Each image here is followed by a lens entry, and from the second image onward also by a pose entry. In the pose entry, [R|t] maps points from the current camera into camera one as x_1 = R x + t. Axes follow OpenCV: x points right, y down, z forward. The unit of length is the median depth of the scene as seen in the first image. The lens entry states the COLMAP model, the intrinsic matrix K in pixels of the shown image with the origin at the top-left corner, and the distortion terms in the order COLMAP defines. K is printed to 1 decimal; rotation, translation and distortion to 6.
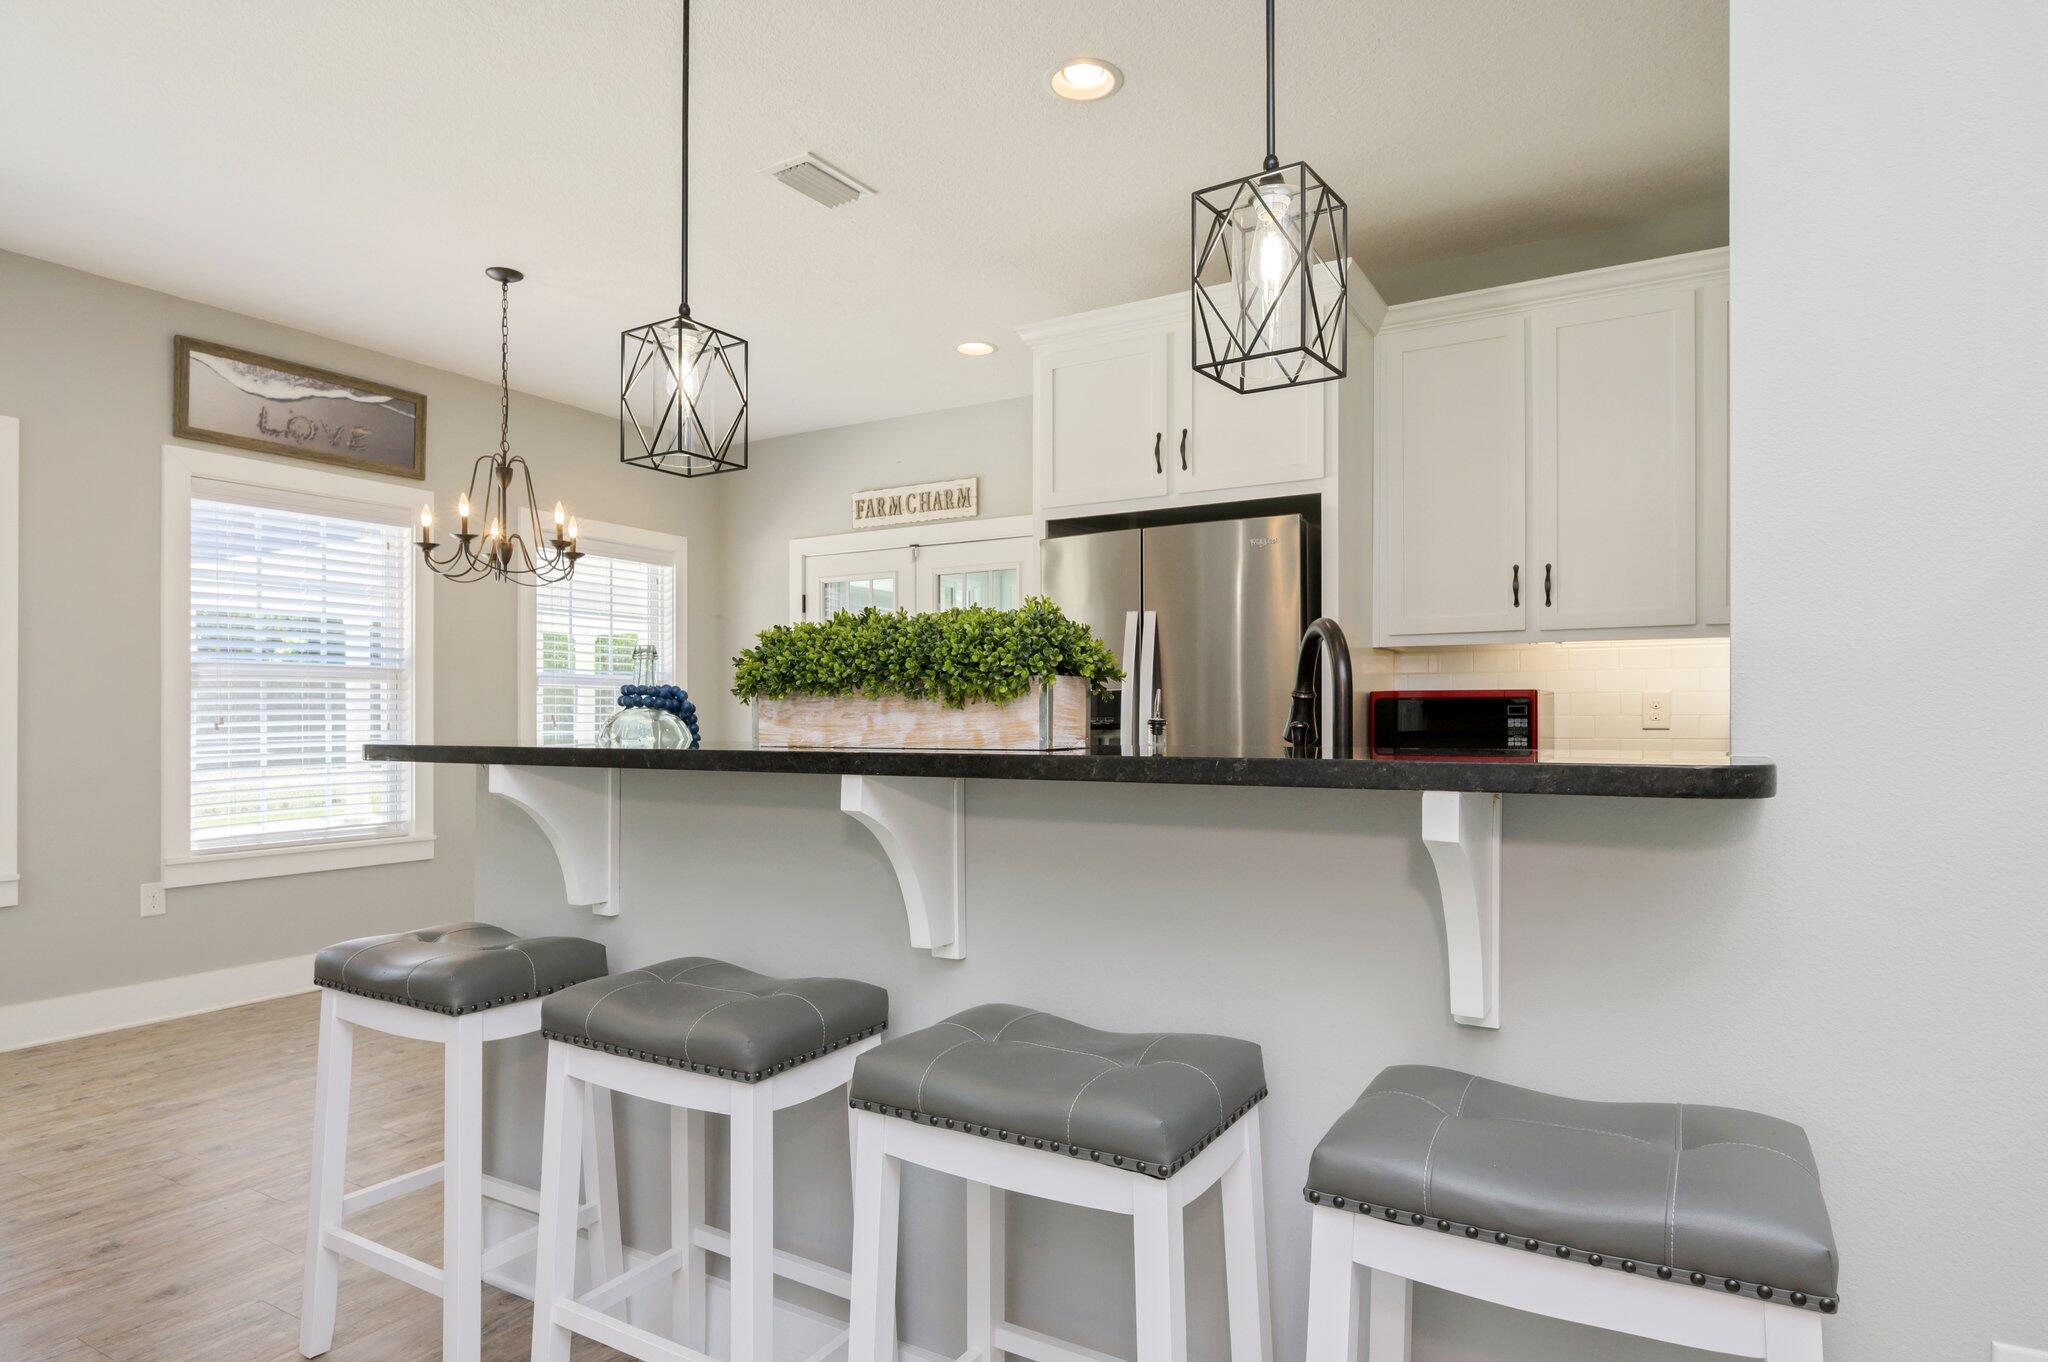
lens RADIAL K [[1142.6, 0, 1019.1], [0, 1142.6, 712.1], [0, 0, 1]] dist [-0.004018, -0.000948]
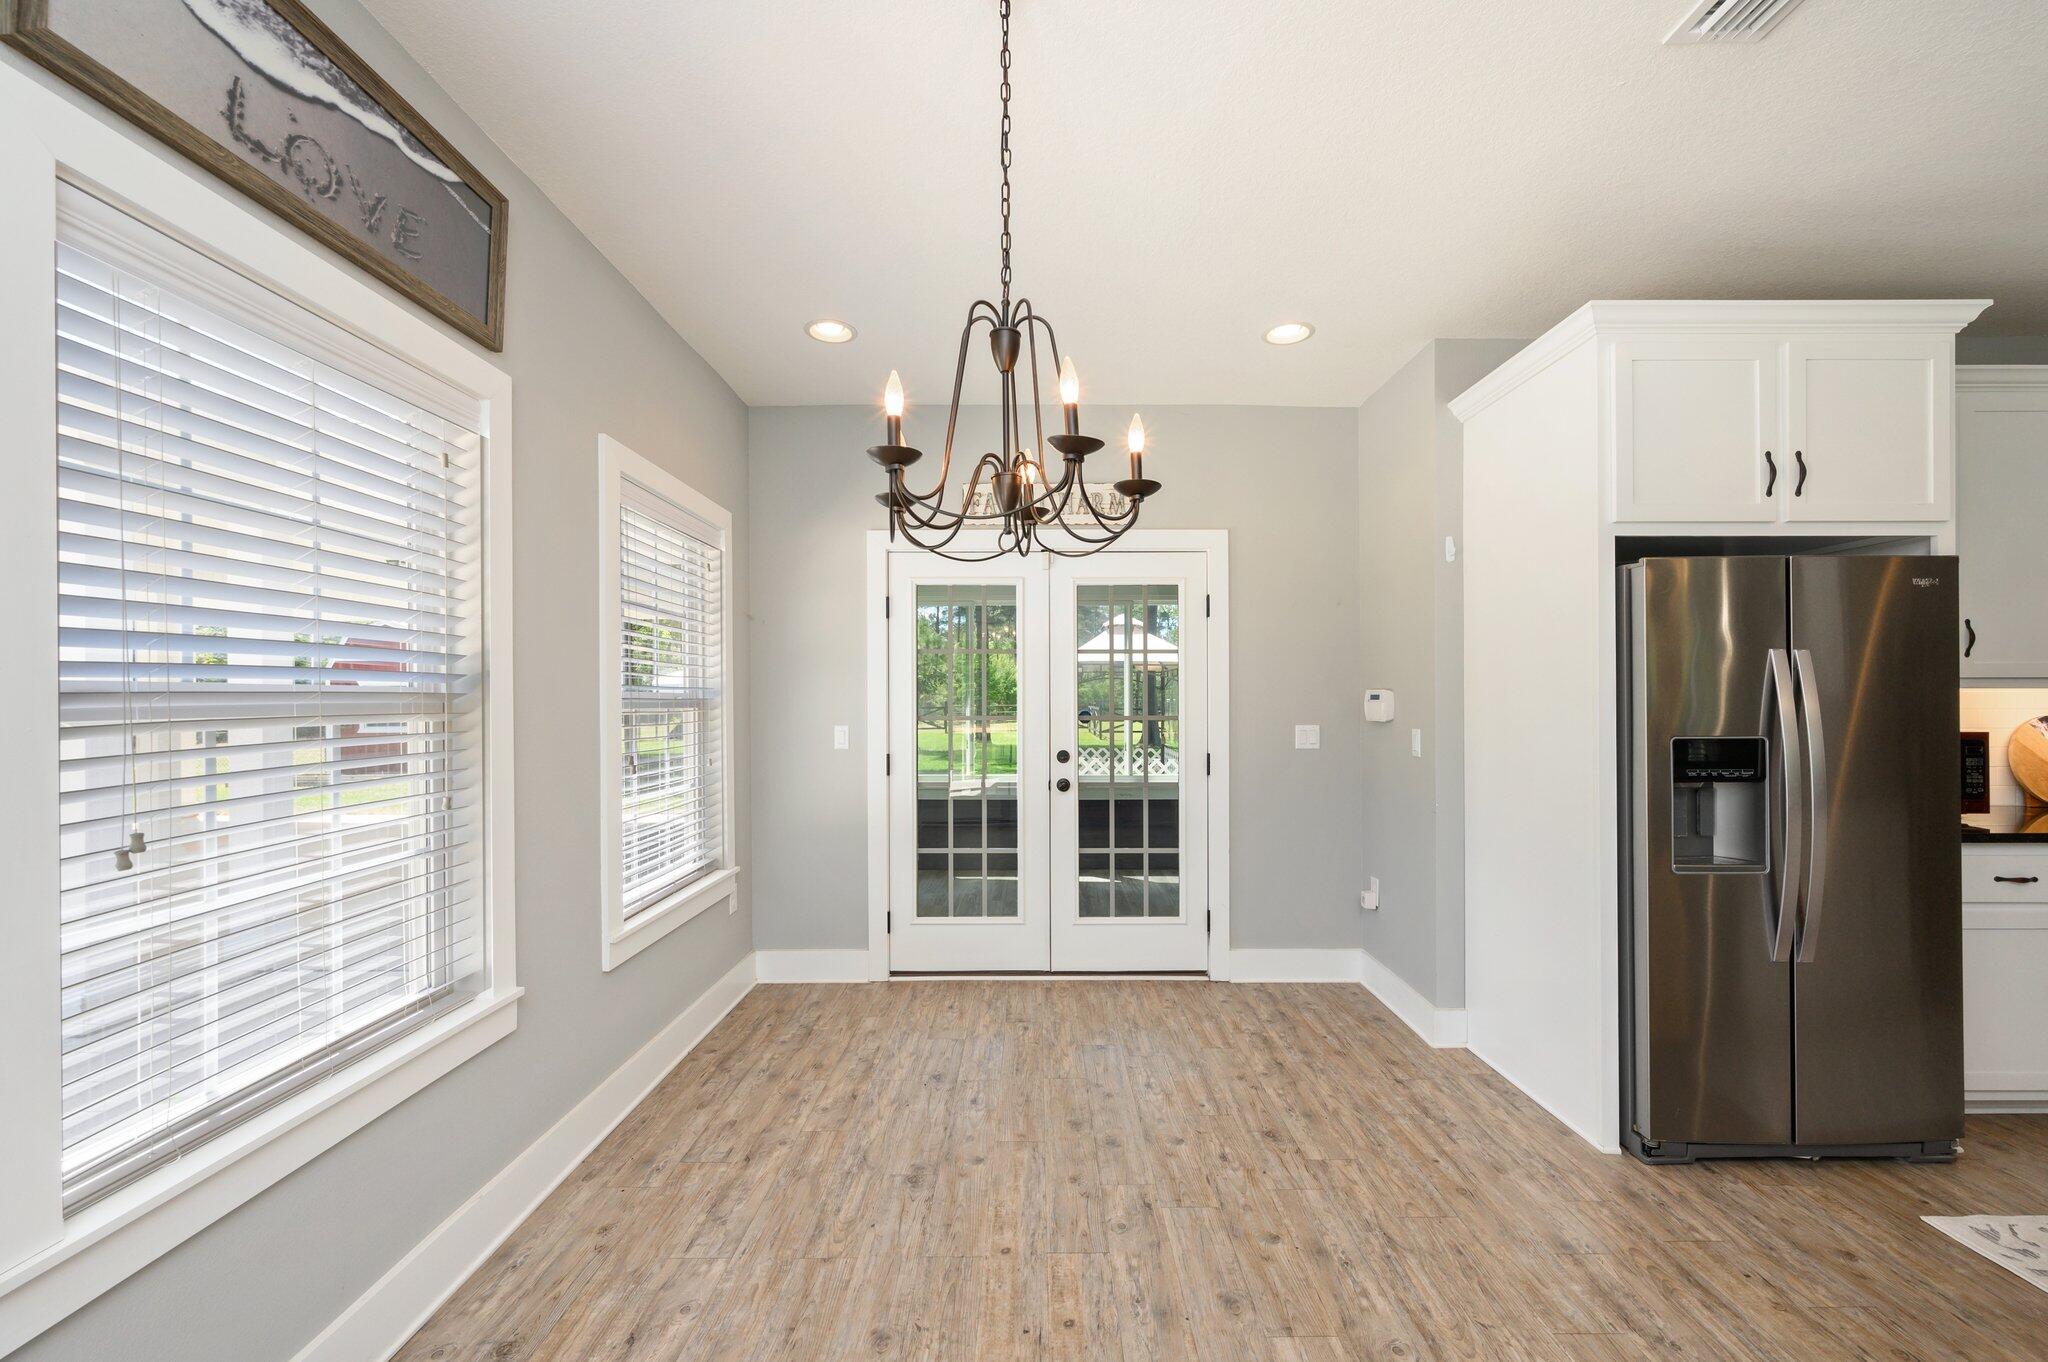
lens RADIAL K [[815.1, 0, 1026.6], [0, 815.1, 698.1], [0, 0, 1]] dist [-0.000477, 0.000105]
pose [[0.861456, -0.001187, 0.507831, -0.555273], [-0.000768, 0.999993, 0.003640, -0.040552], [-0.507832, -0.003526, 0.861449, 0.583959]]
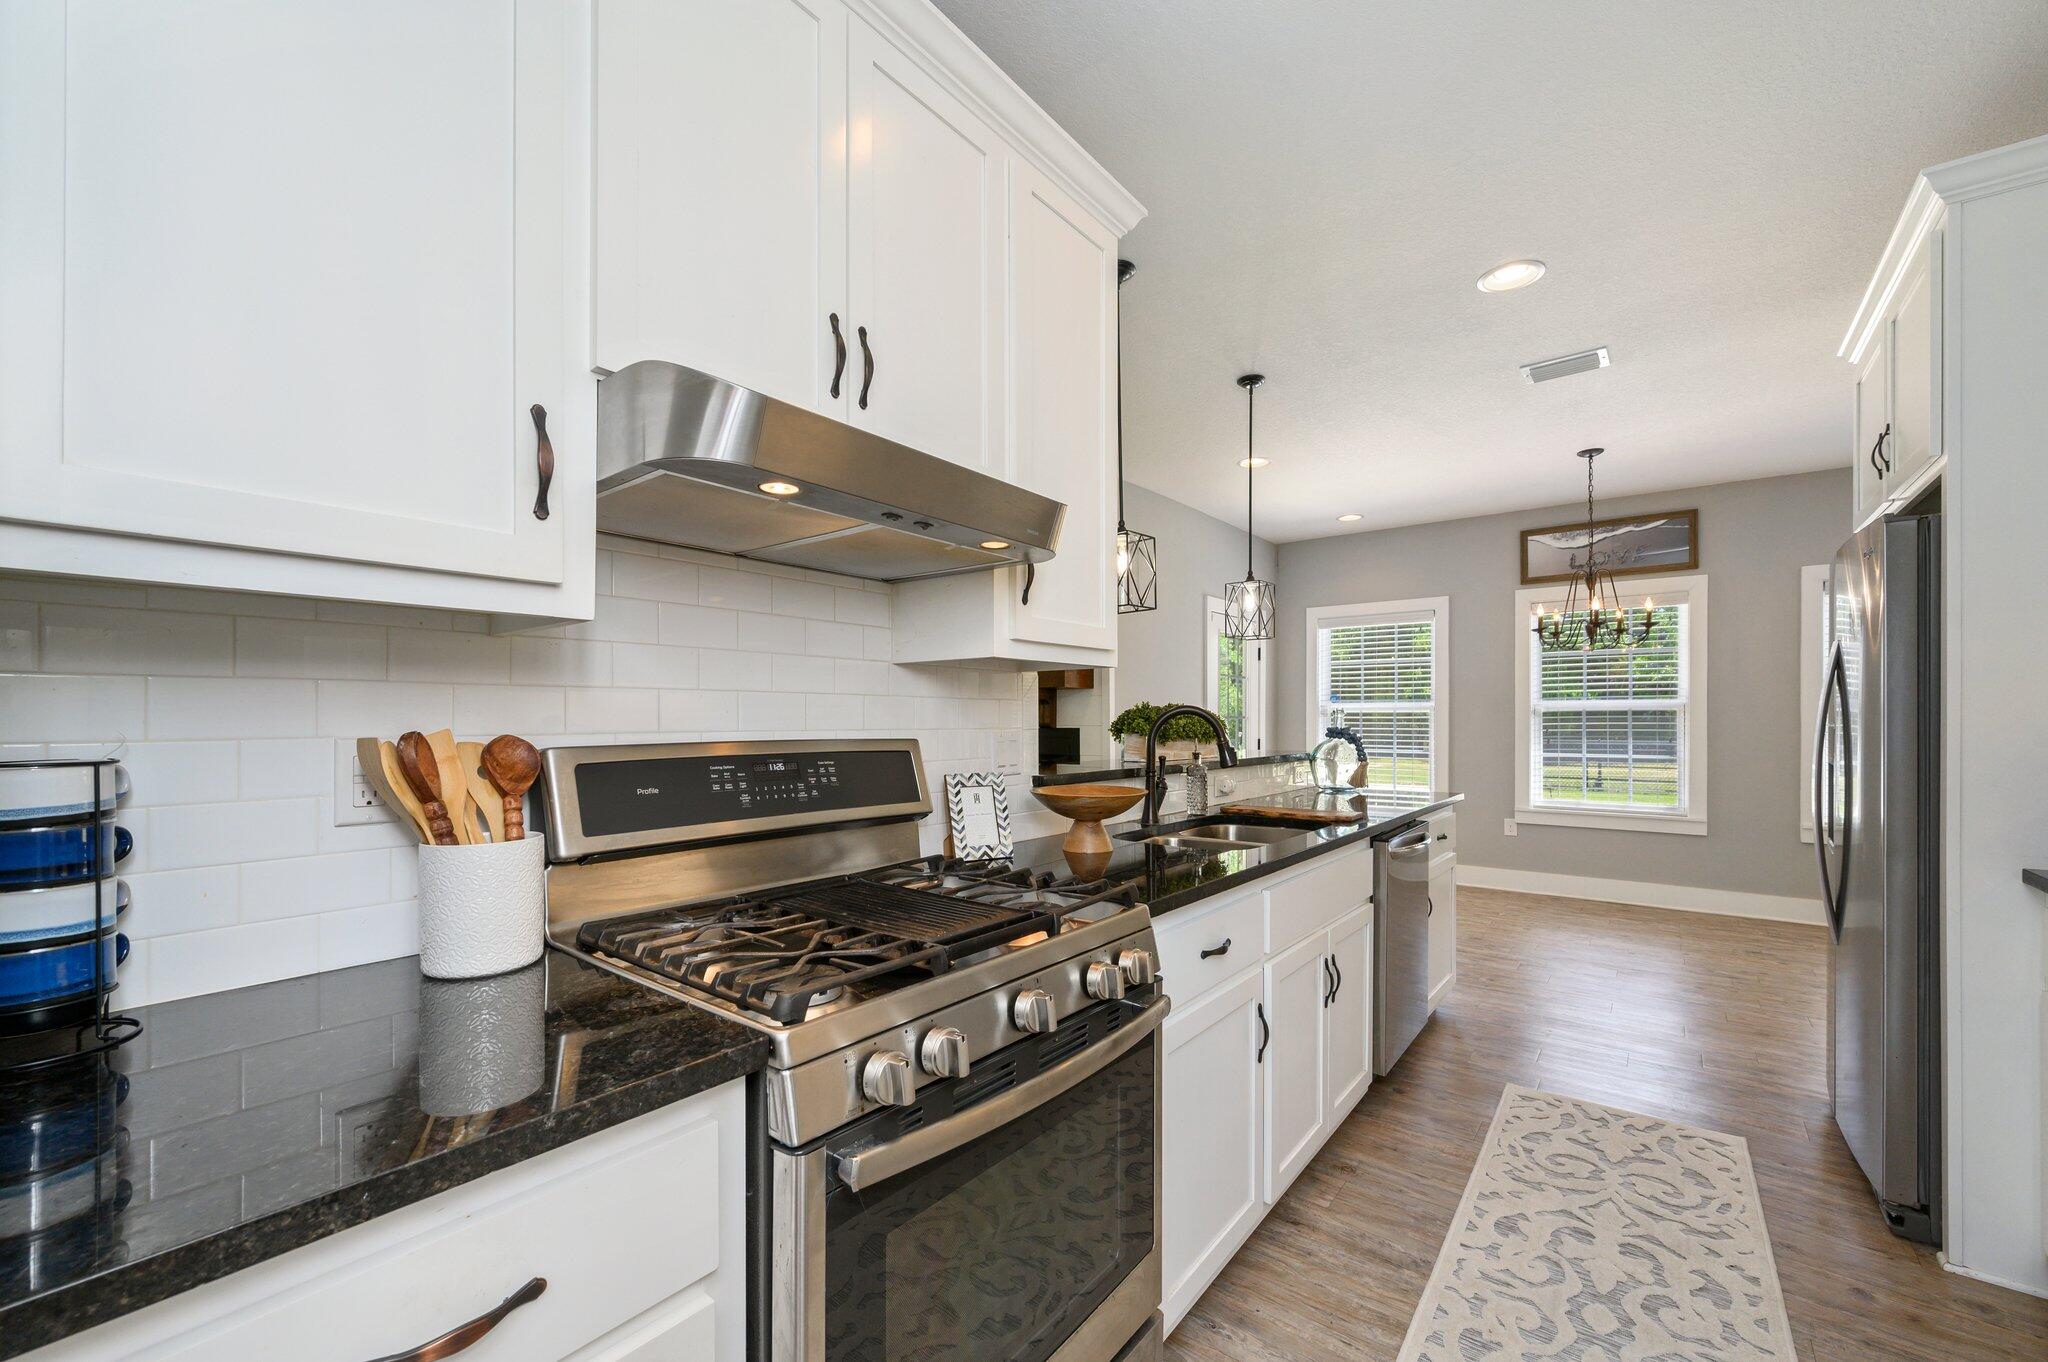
lens RADIAL K [[831.4, 0, 1019.5], [0, 831.4, 716.5], [0, 0, 1]] dist [-0.002136, 0.000109]
pose [[-0.130328, -0.006114, -0.991452, 0.685168], [0.001257, 0.999979, -0.006332, -0.012899], [0.991470, -0.002072, -0.130318, 0.323516]]
